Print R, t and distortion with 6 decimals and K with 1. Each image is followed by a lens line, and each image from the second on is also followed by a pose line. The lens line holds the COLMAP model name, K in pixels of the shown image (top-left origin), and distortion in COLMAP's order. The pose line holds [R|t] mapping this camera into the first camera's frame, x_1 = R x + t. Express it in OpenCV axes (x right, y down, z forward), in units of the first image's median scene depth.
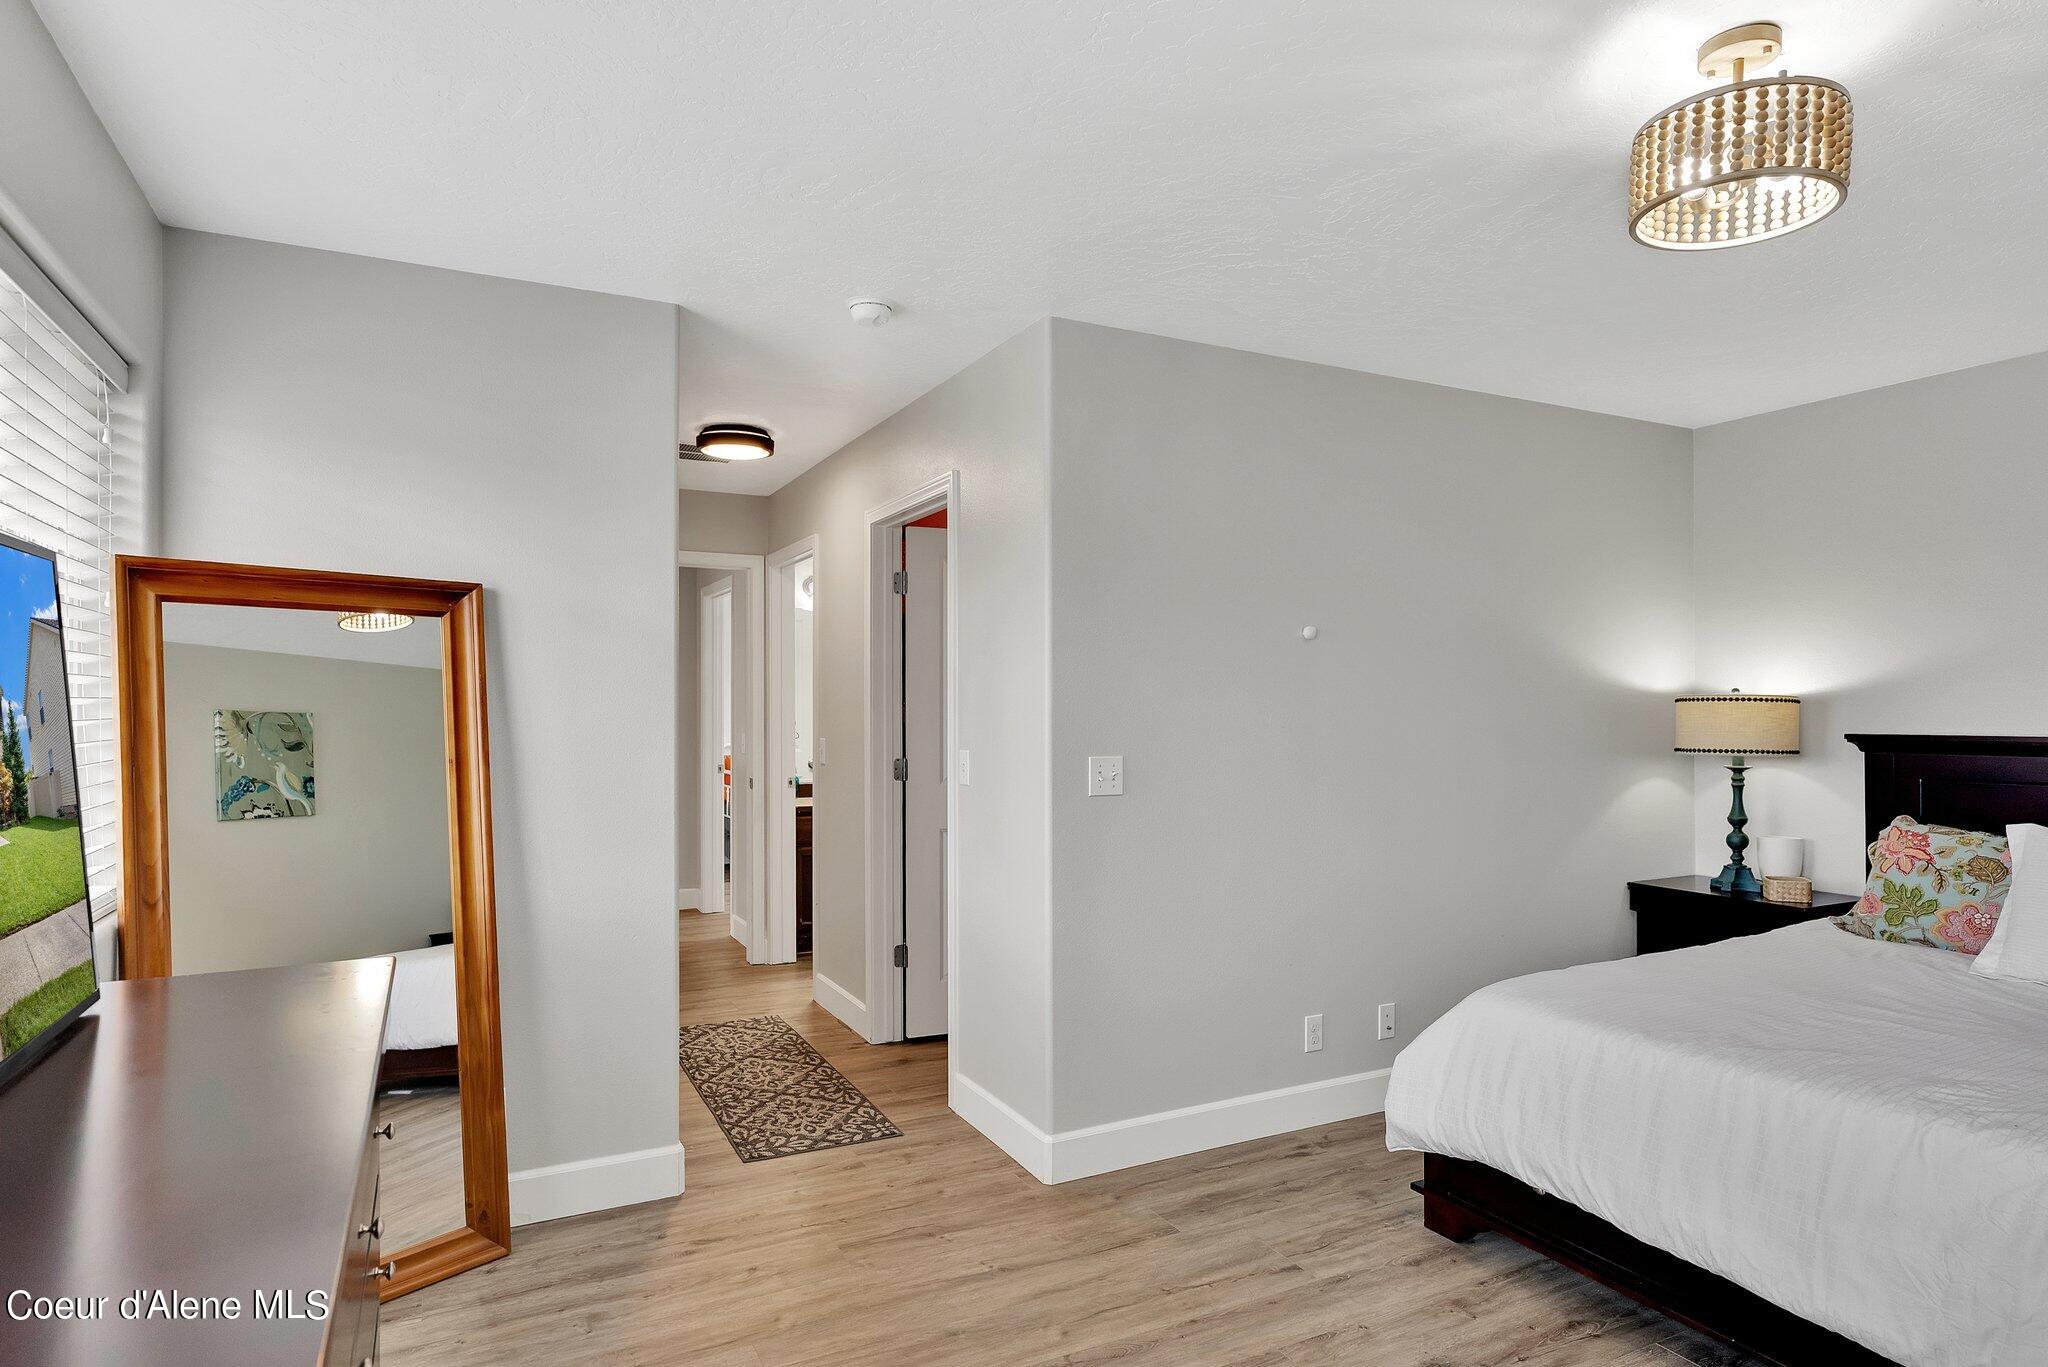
lens RADIAL K [[1117.9, 0, 1018.4], [0, 1117.9, 690.5], [0, 0, 1]] dist [-0.000366, 0.000273]
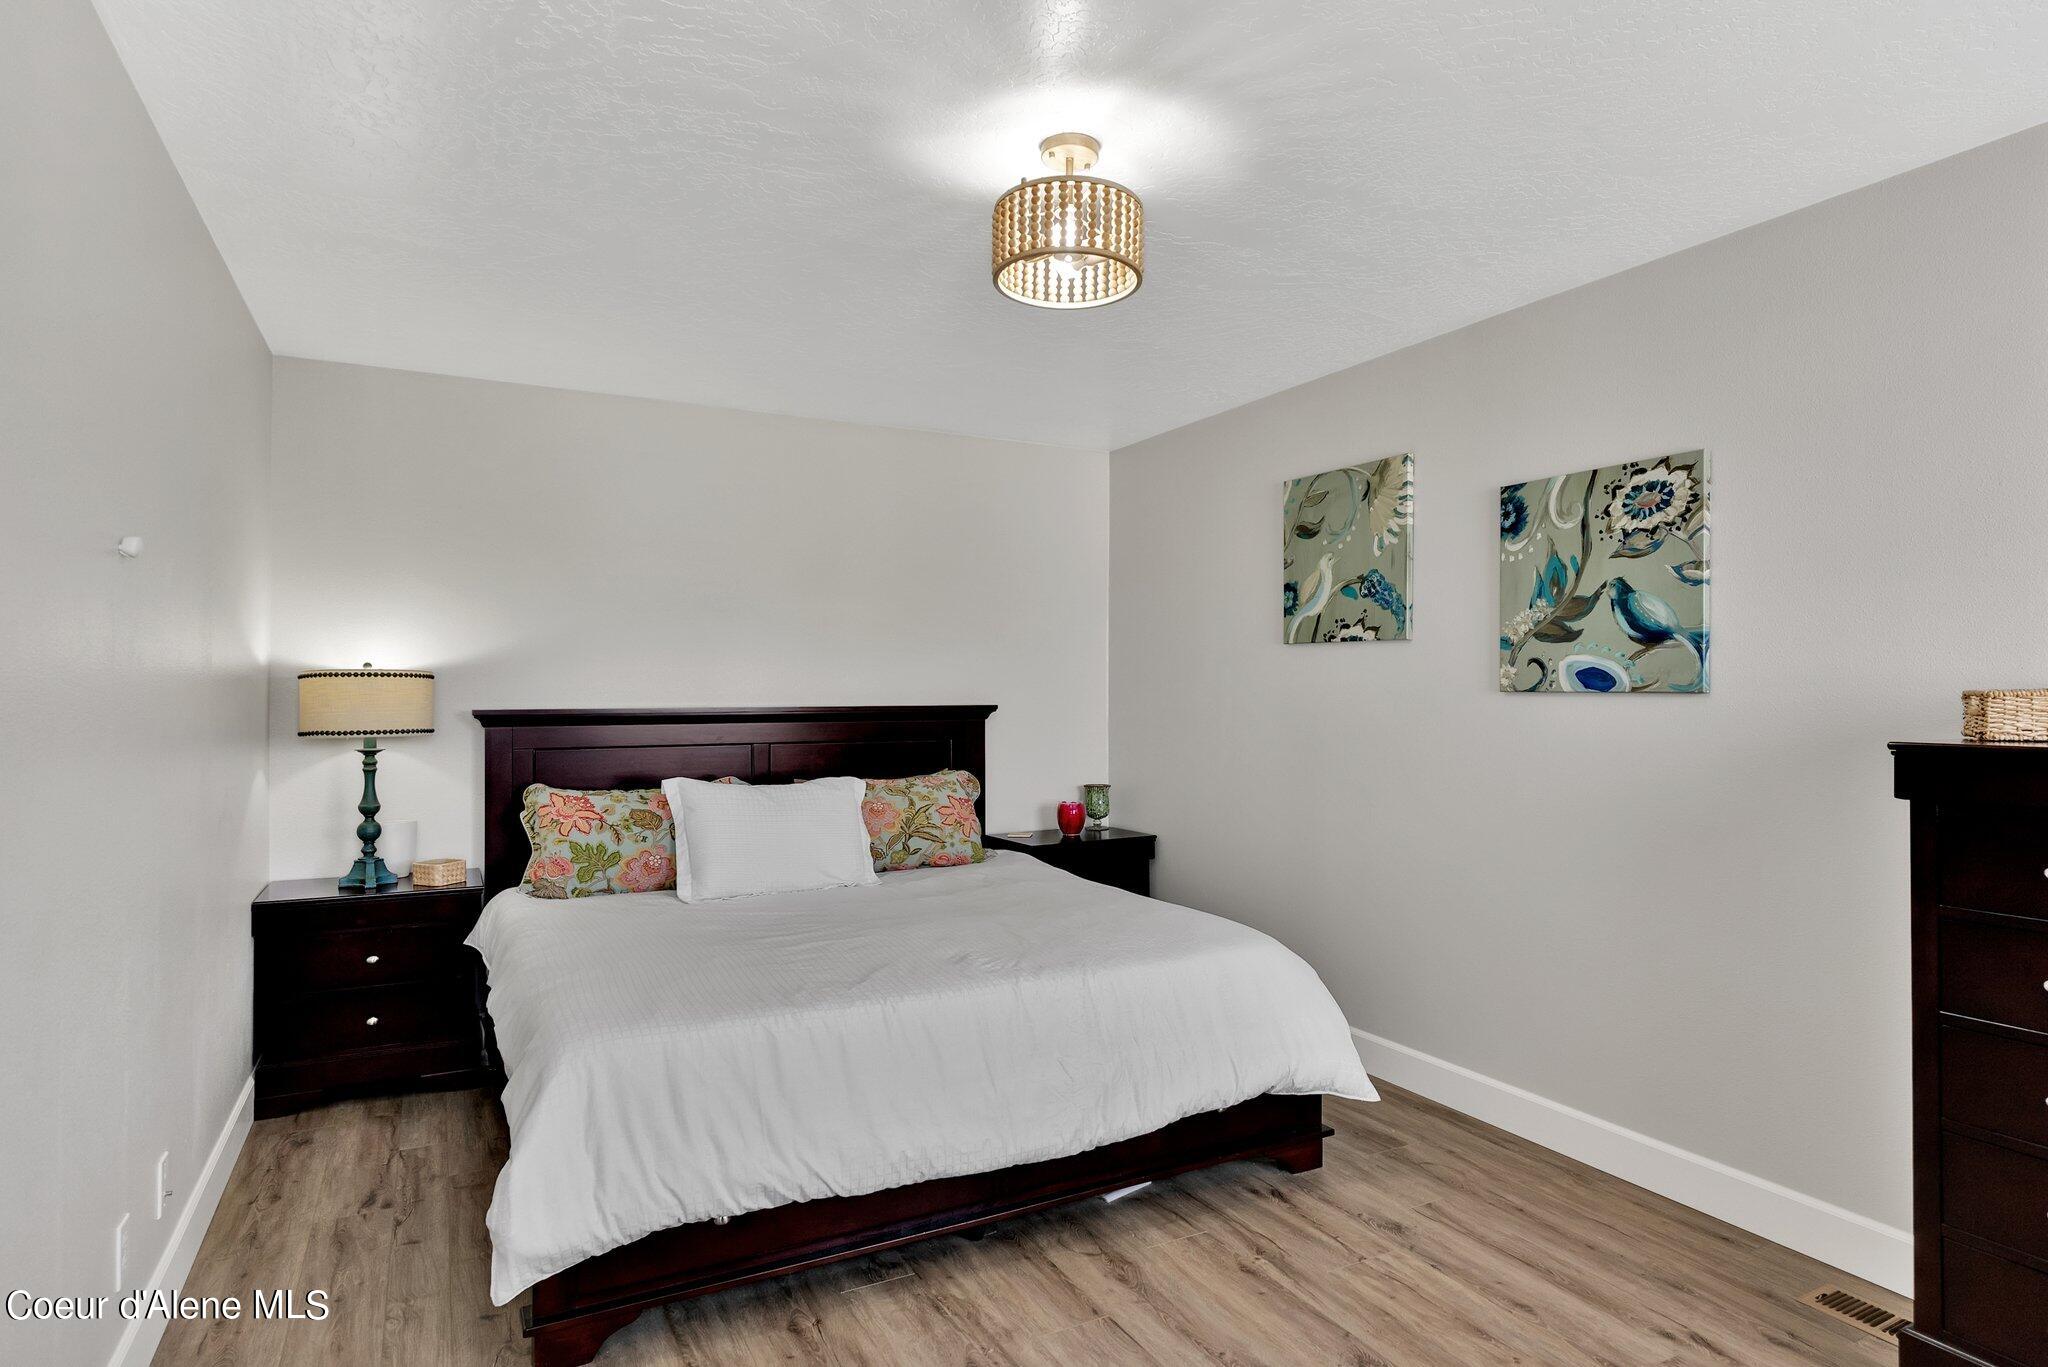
lens RADIAL K [[1117.9, 0, 1021.0], [0, 1117.9, 681.5], [0, 0, 1]] dist [-0.000366, 0.000273]
pose [[-0.004983, 0.007505, 0.999959, -0.326823], [-0.015862, 0.999845, -0.007583, 0.013994], [-0.999862, -0.015900, -0.004863, 0.582114]]
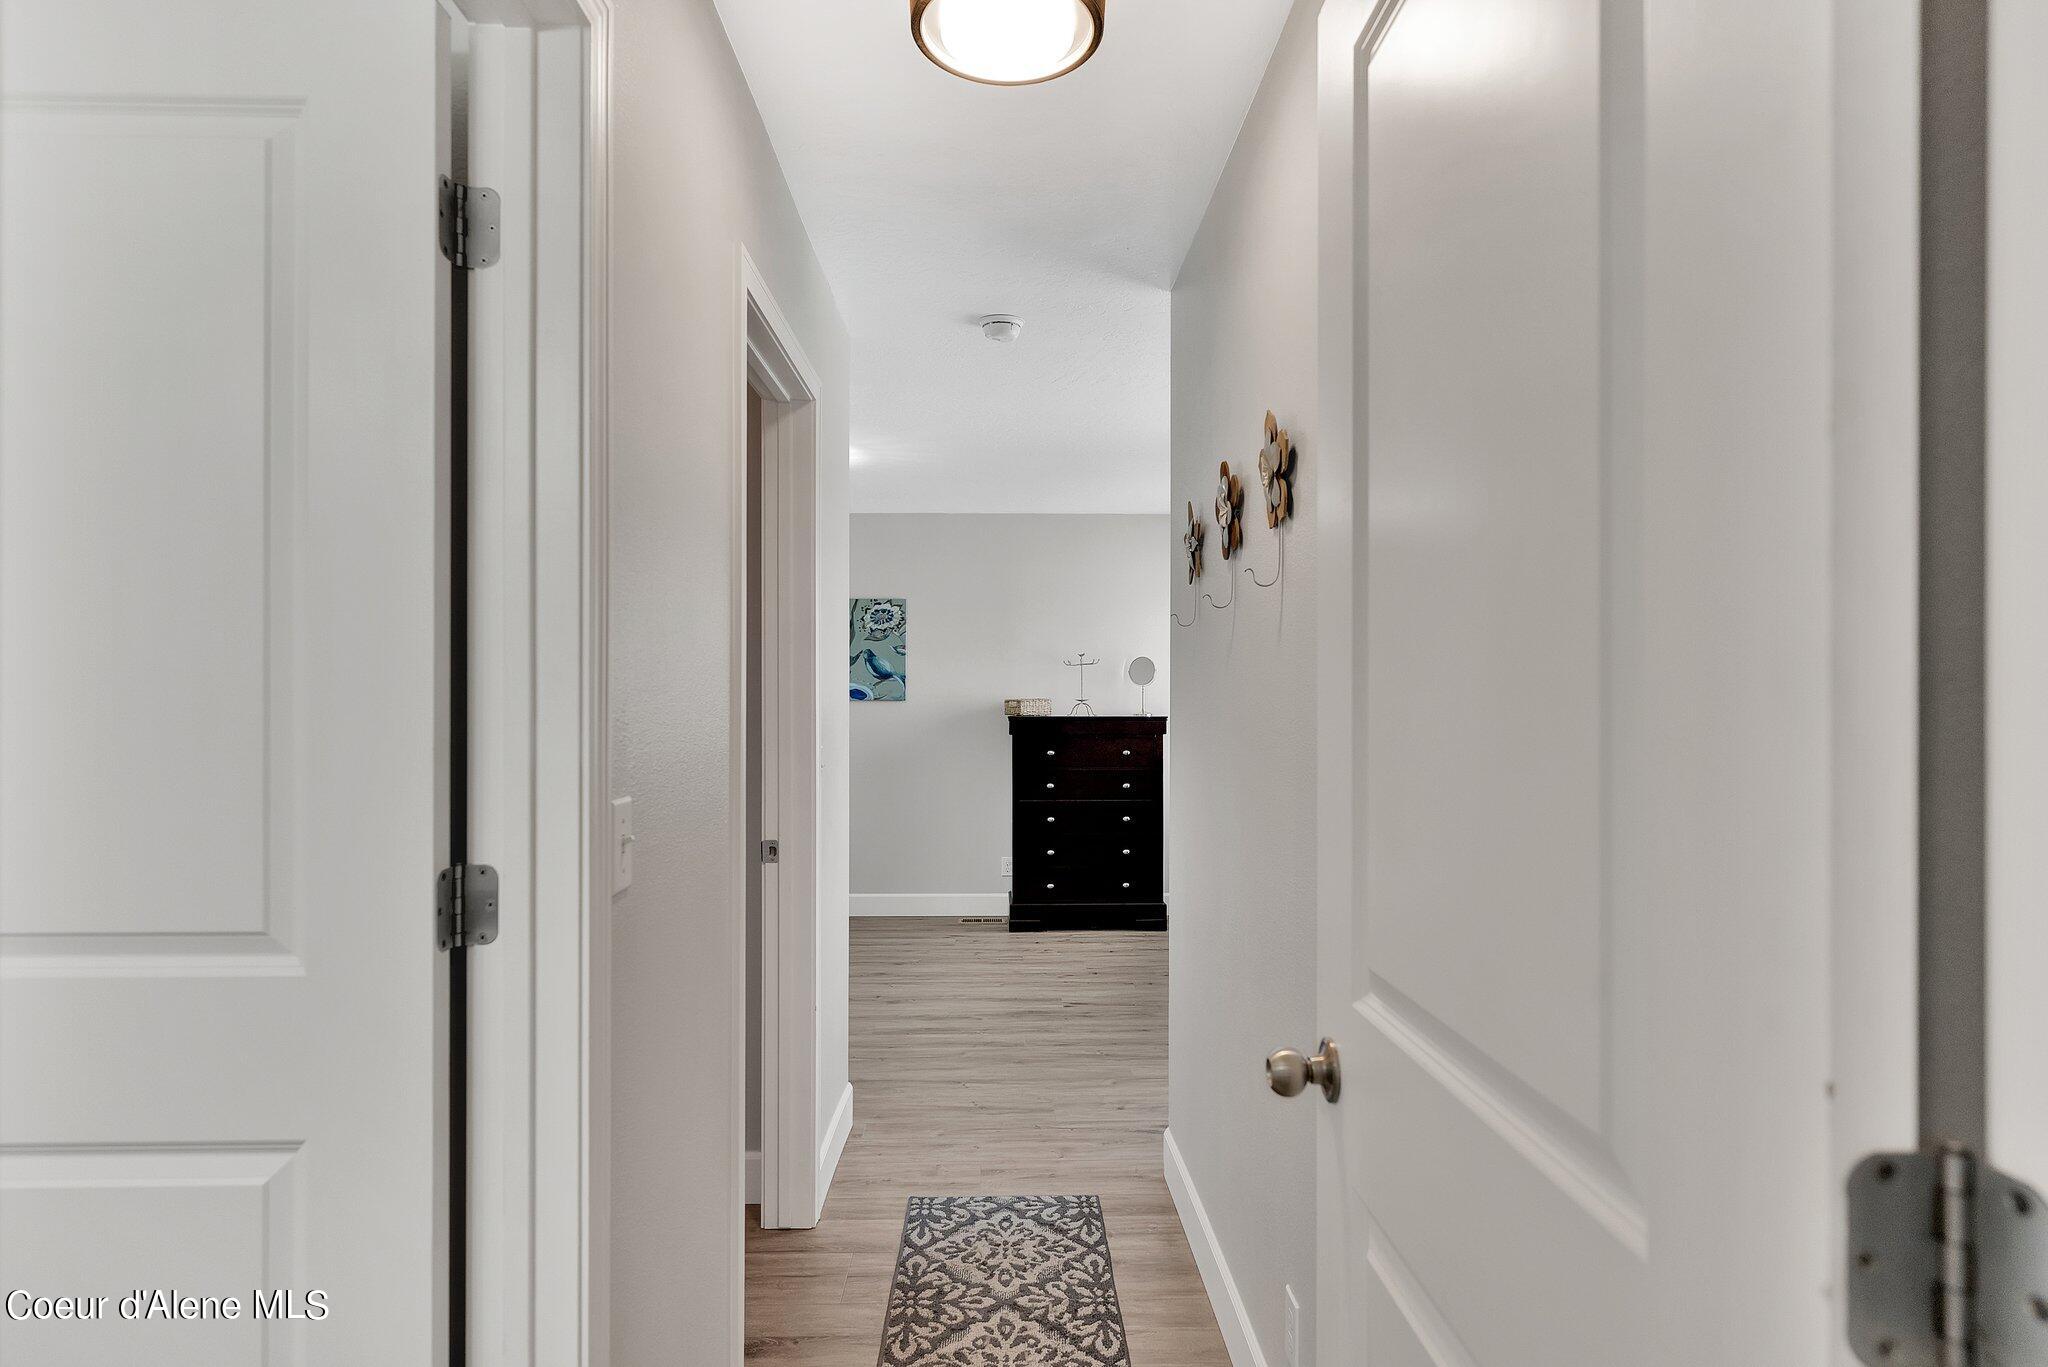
lens RADIAL K [[1117.9, 0, 1022.0], [0, 1117.9, 691.2], [0, 0, 1]] dist [-0.000366, 0.000273]
pose [[-0.899617, 0.007455, 0.436616, -0.550620], [-0.001819, 0.999782, -0.020818, 0.032580], [-0.436676, -0.019523, -0.899407, 1.731731]]
